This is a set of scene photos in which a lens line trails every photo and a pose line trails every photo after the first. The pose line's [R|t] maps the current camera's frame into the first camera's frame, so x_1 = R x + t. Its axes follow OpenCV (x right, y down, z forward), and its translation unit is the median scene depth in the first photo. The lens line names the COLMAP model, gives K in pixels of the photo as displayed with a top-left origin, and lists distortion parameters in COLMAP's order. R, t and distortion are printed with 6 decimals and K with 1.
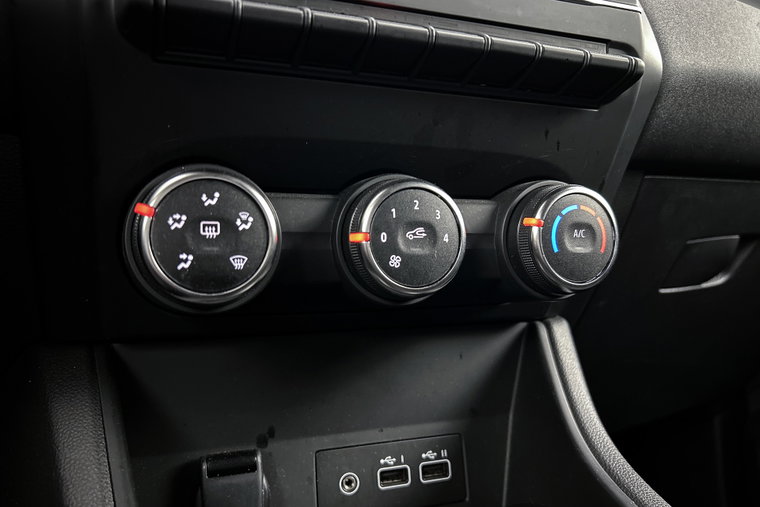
lens RADIAL K [[572.7, 0, 378.7], [0, 572.7, 250.9], [0, 0, 1]] dist [0.060194, -0.078351]
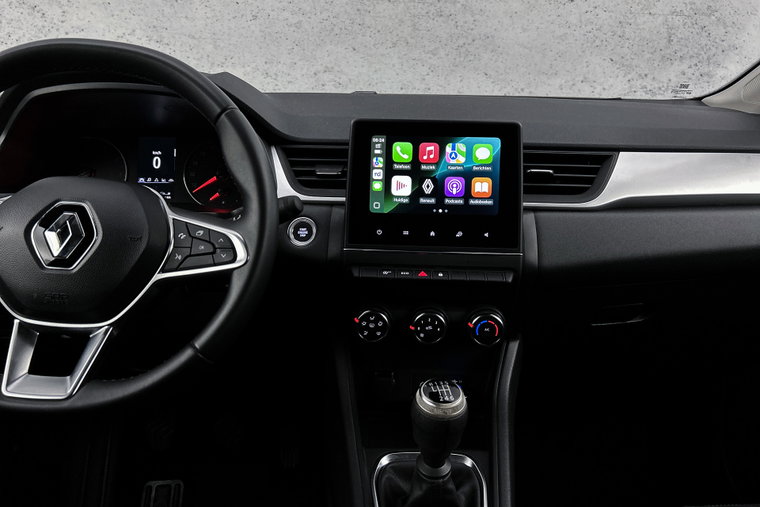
lens RADIAL K [[572.7, 0, 383.9], [0, 572.7, 254.4], [0, 0, 1]] dist [0.060194, -0.078351]
pose [[0.921571, 0.113956, -0.371107, 0.990584], [-0.017755, 0.967318, 0.252944, -1.256939], [0.387803, -0.226517, 0.893476, -1.975619]]
